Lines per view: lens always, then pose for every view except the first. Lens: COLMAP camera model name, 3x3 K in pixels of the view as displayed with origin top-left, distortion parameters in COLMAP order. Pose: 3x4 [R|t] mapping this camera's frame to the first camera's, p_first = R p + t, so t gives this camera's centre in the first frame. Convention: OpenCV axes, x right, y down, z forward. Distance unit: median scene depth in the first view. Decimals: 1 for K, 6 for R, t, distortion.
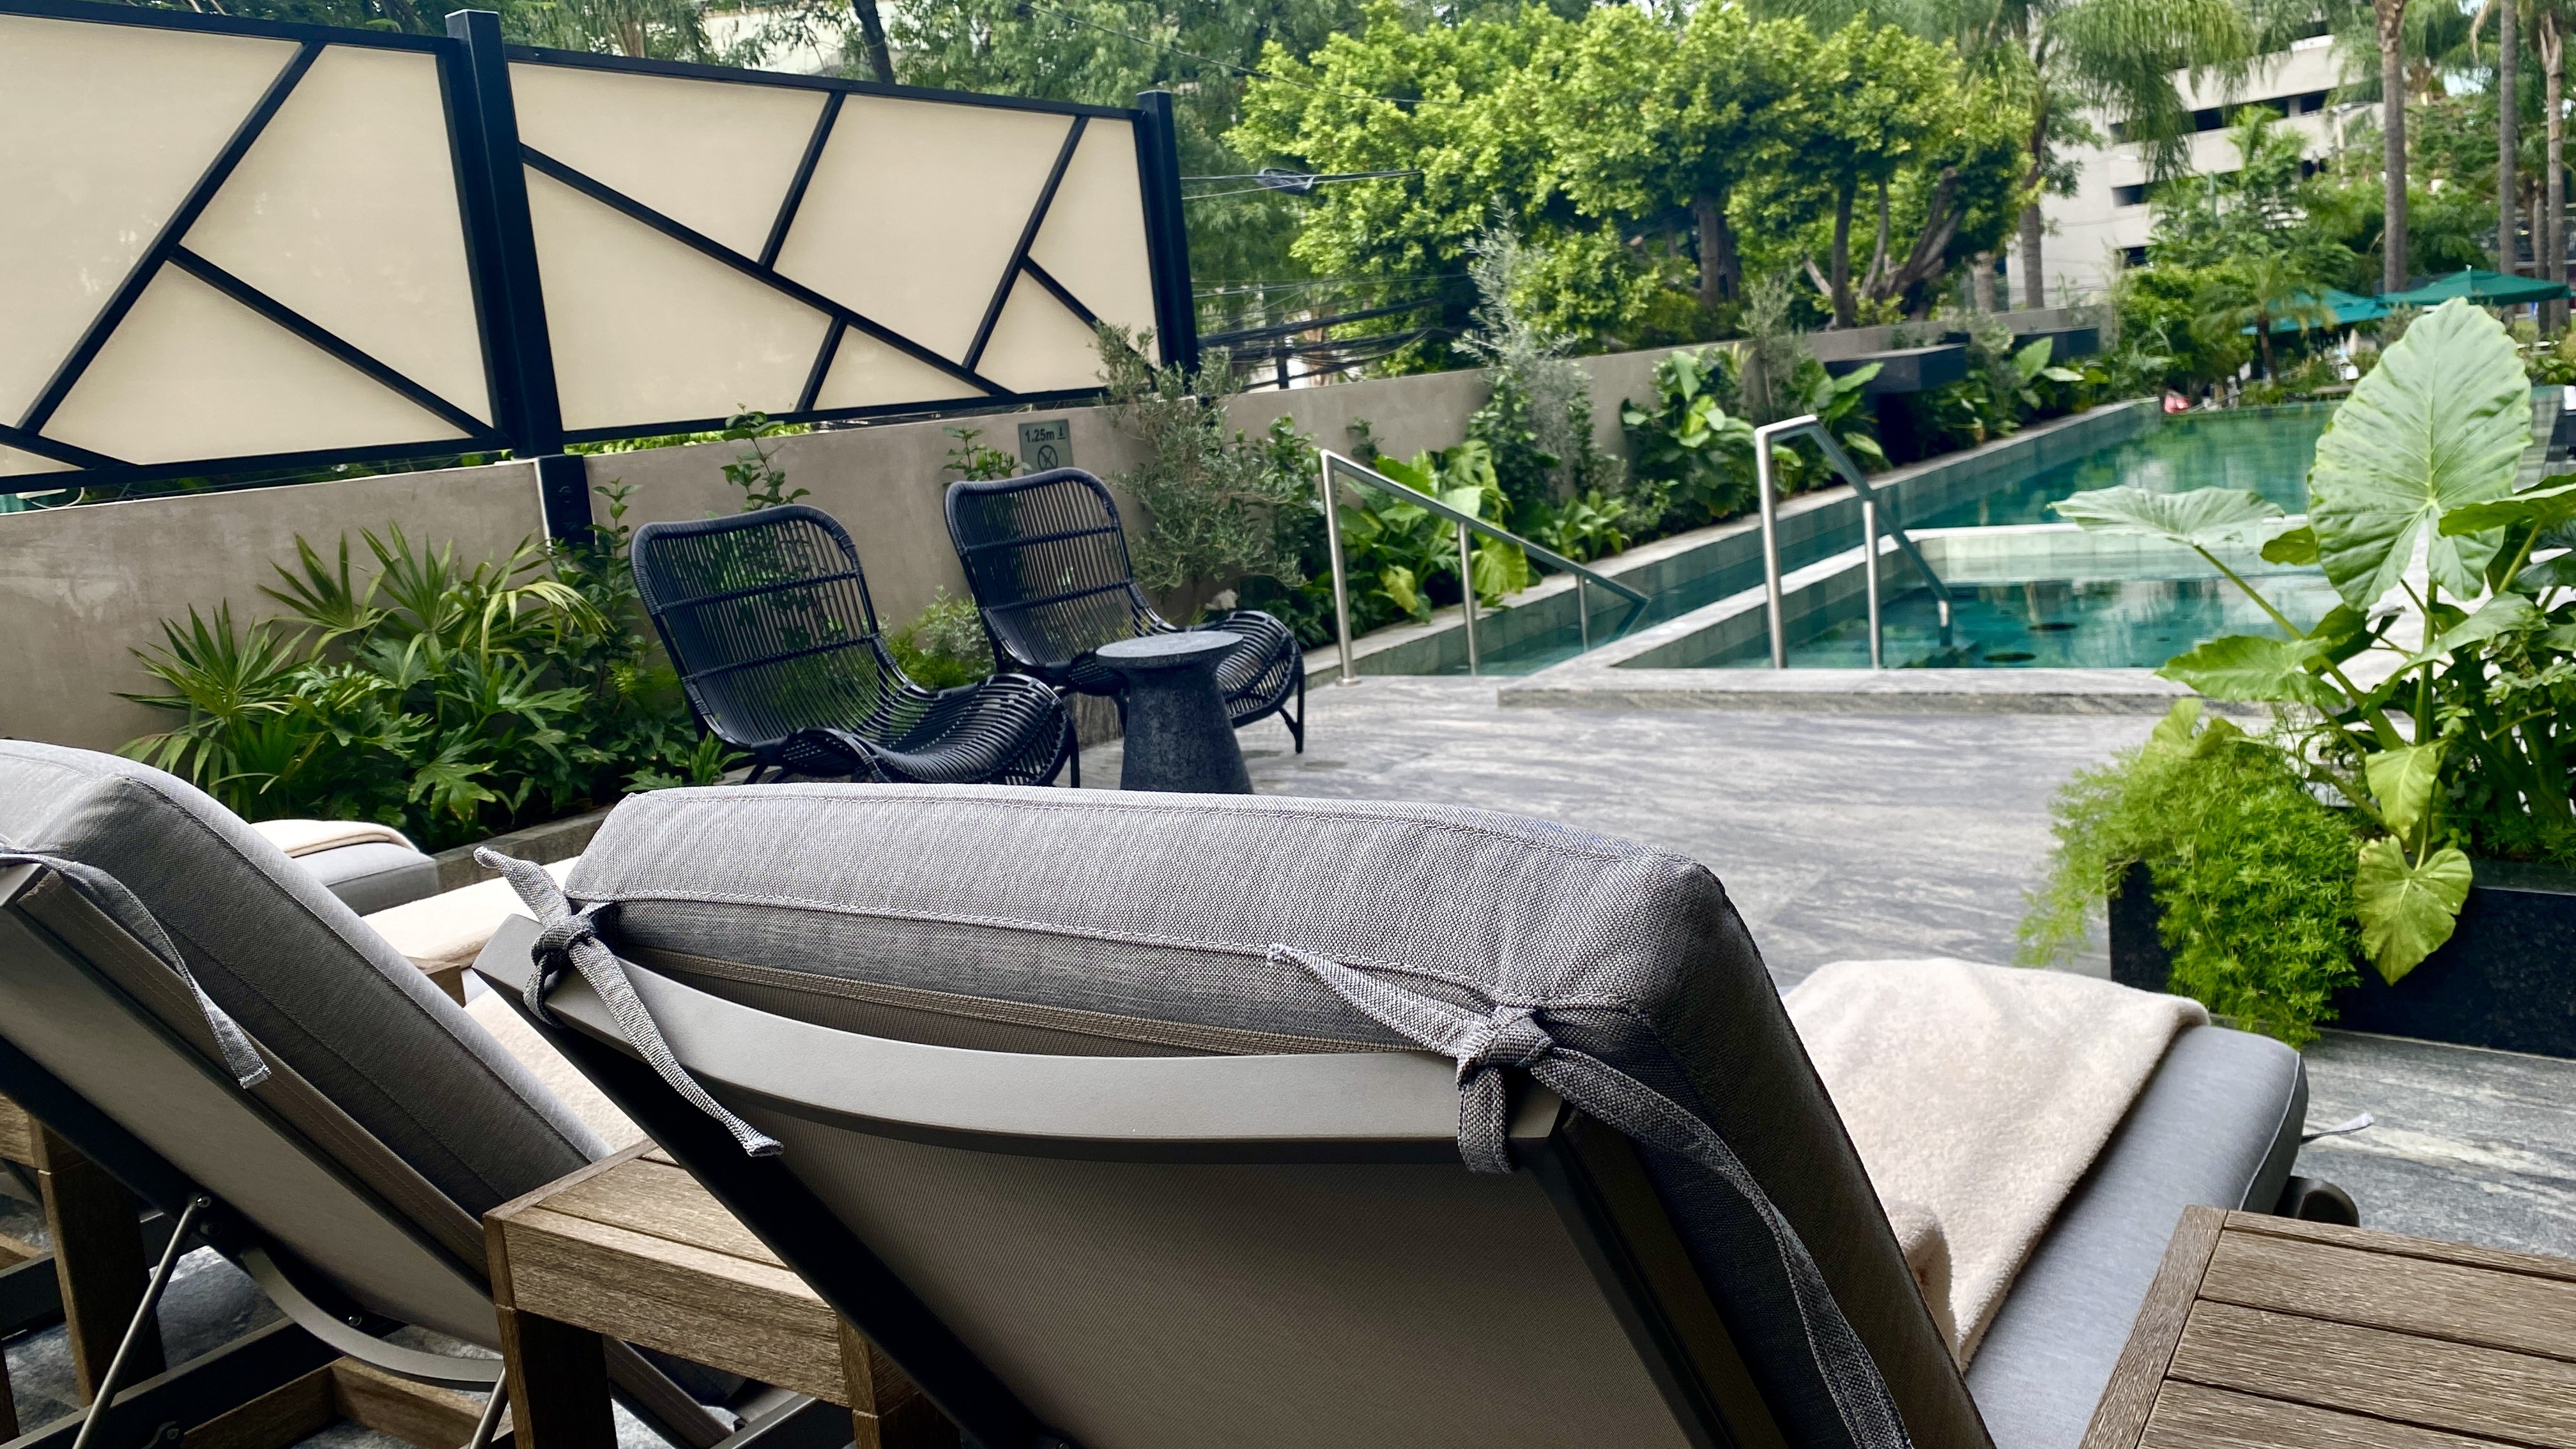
lens RADIAL K [[1901.5, 0, 1292.0], [0, 1901.5, 676.2], [0, 0, 1]] dist [0.074524, -0.083425]
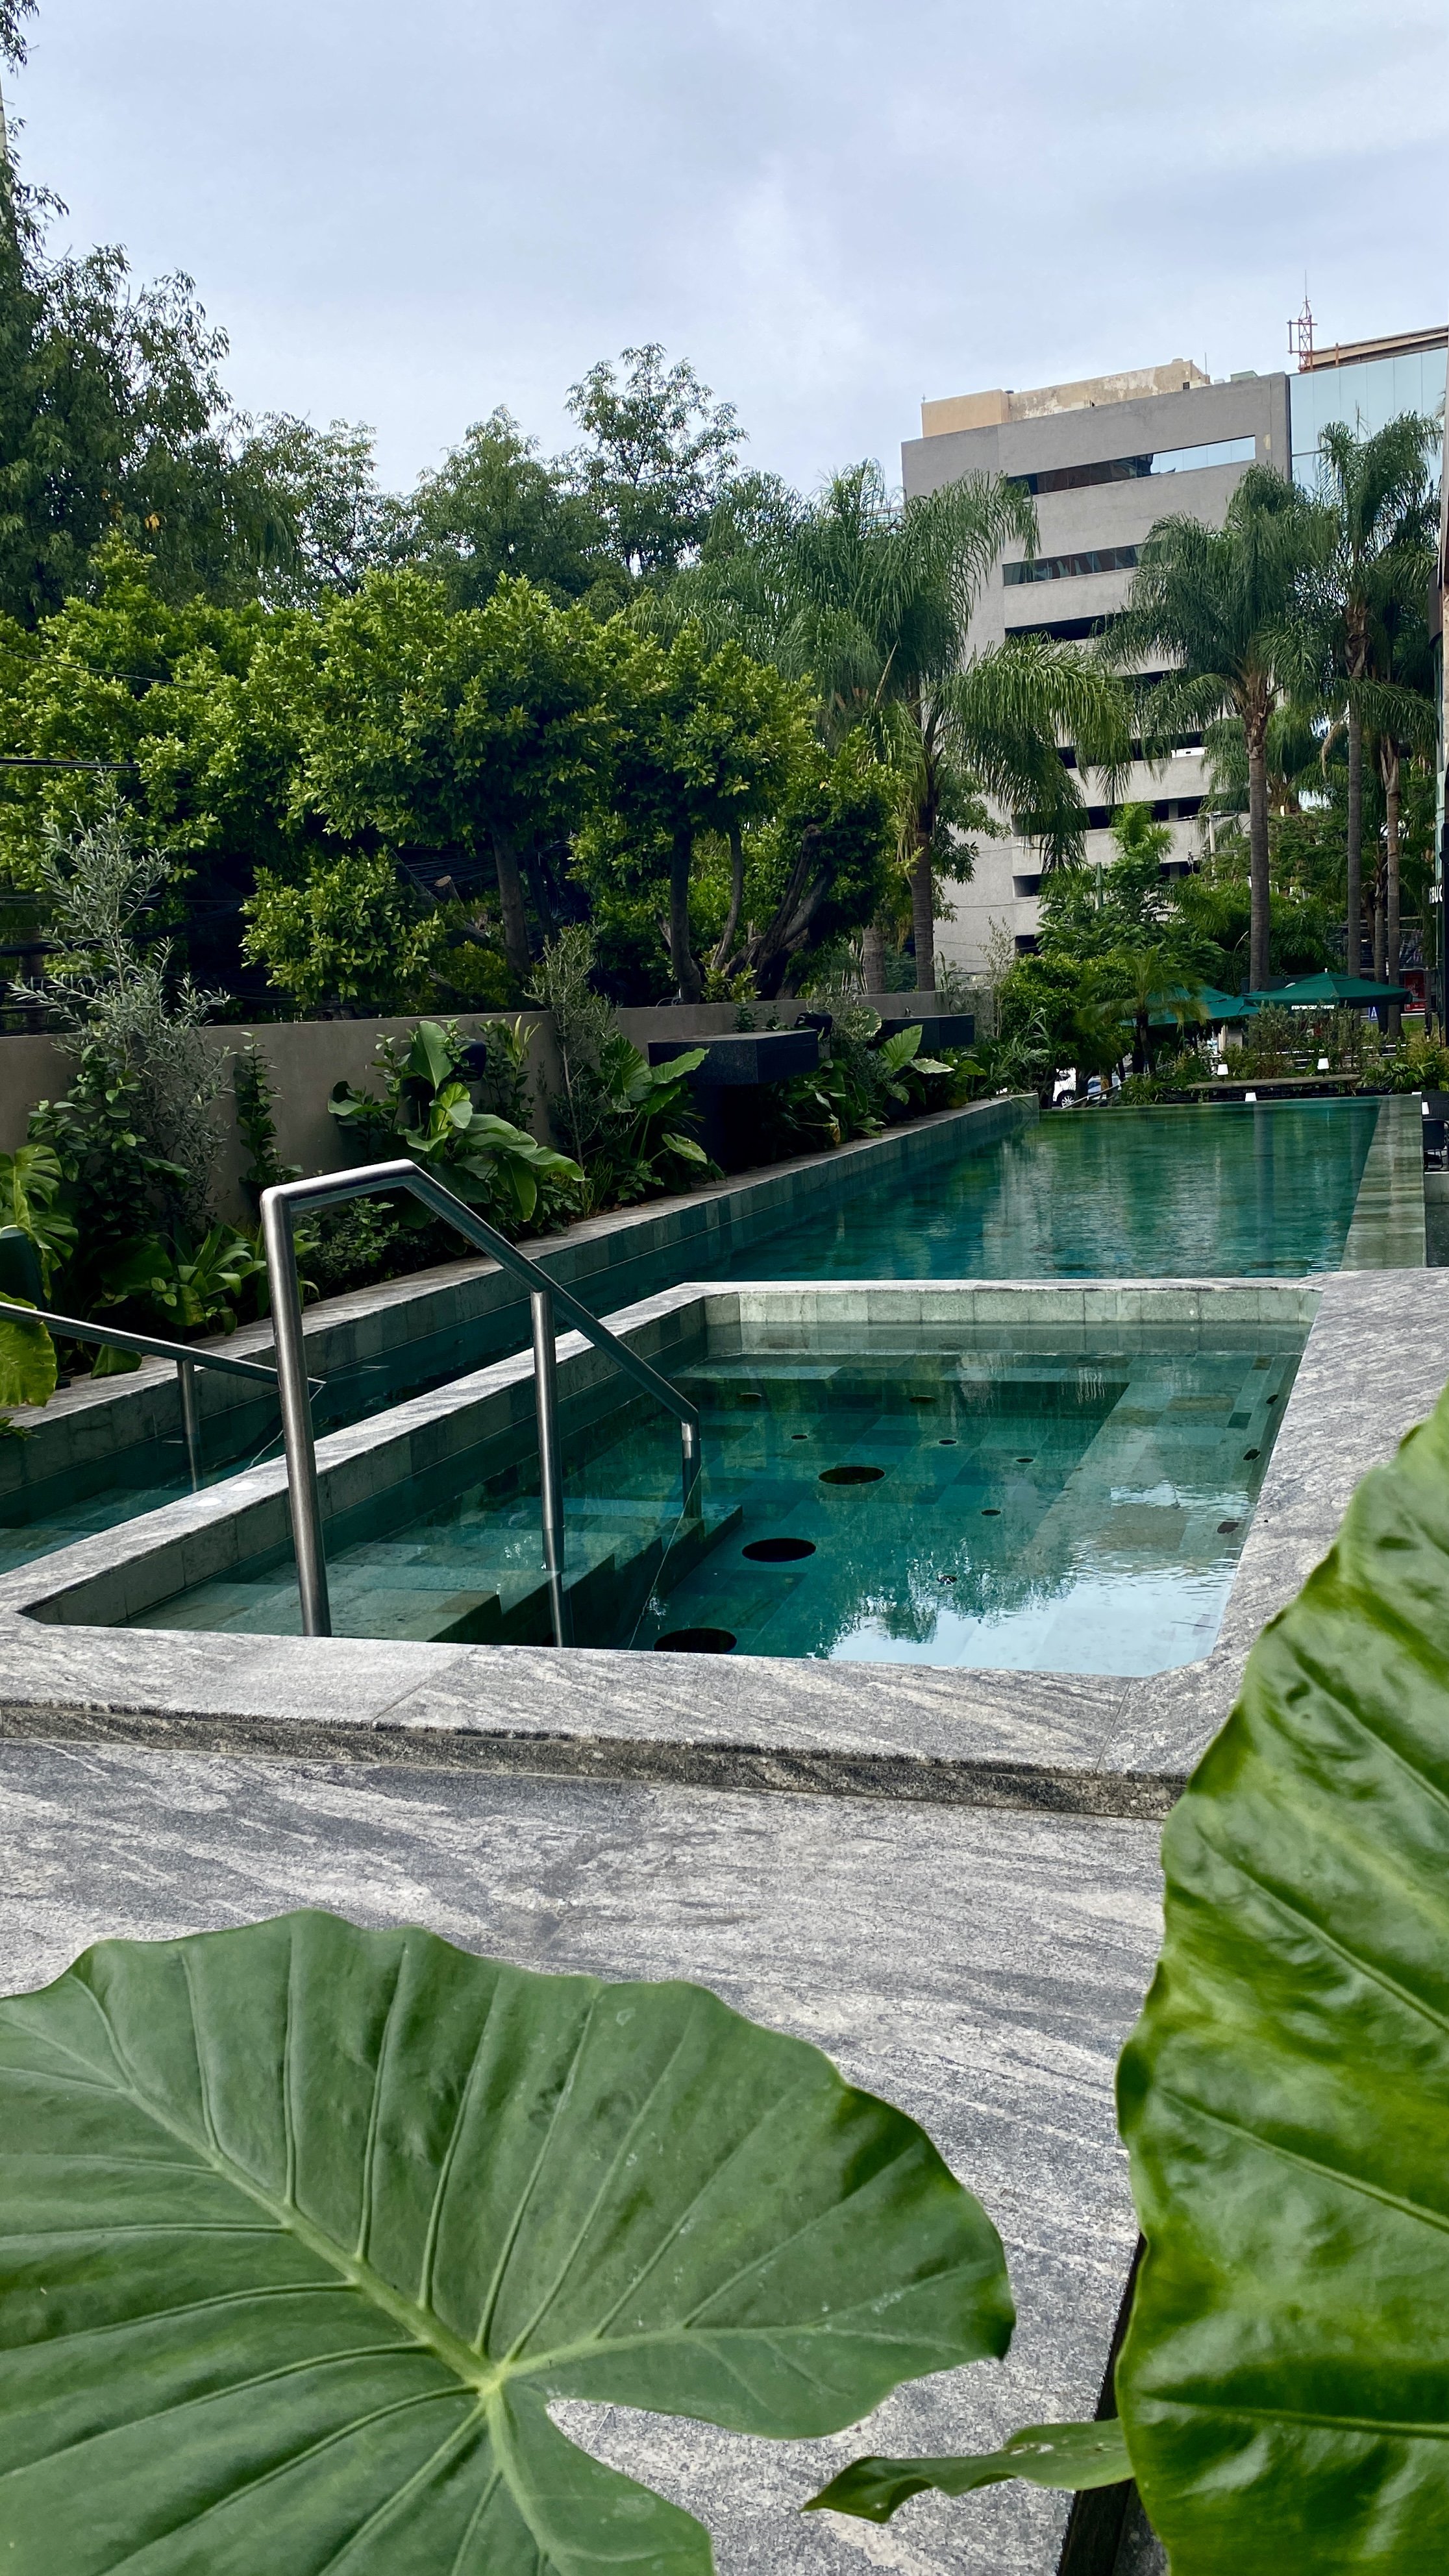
lens RADIAL K [[1905.9, 0, 771.5], [0, 1905.9, 1290.5], [0, 0, 1]] dist [0.208308, -0.561671]
pose [[0.963040, 0.006503, 0.269282, 0.109009], [-0.000700, 0.999766, -0.021639, -0.041029], [-0.269359, 0.020651, 0.962818, 0.202298]]
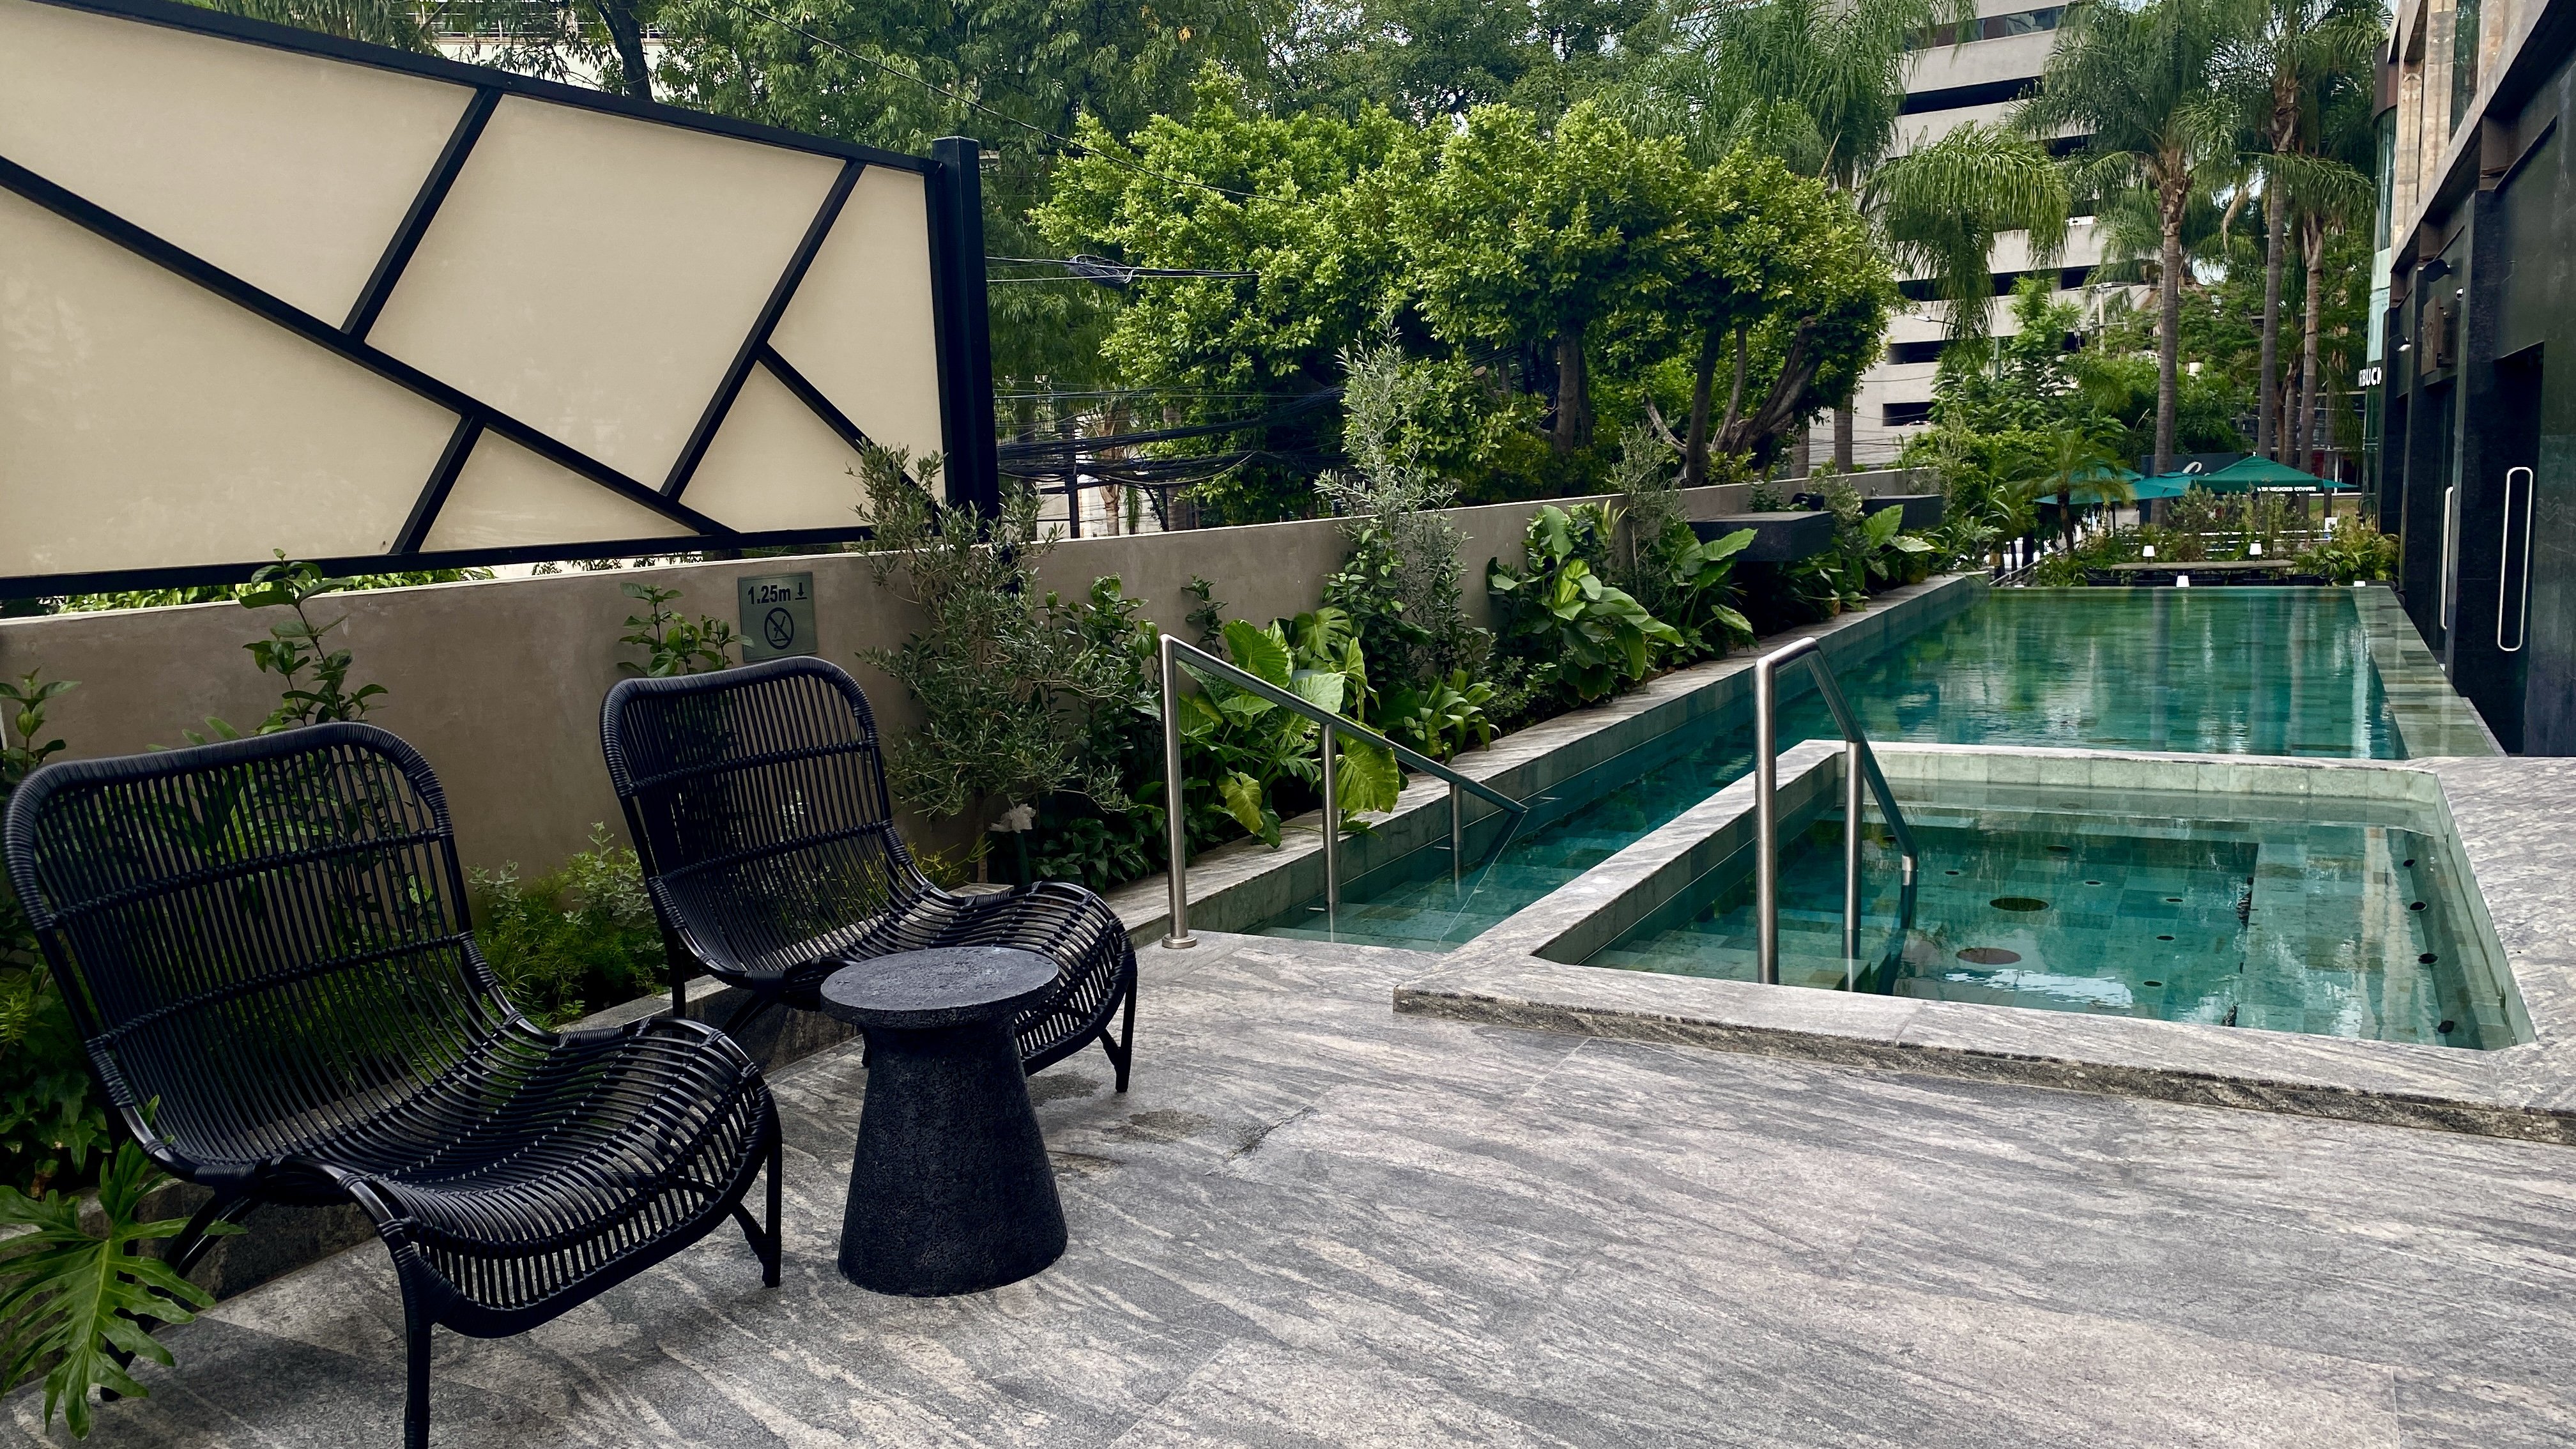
lens RADIAL K [[1891.5, 0, 1290.7], [0, 1891.5, 765.3], [0, 0, 1]] dist [0.079923, -0.110699]
pose [[0.991368, 0.049879, 0.121252, -0.011279], [-0.049420, 0.998755, -0.006787, -0.034179], [-0.121440, 0.000736, 0.992599, 0.133946]]
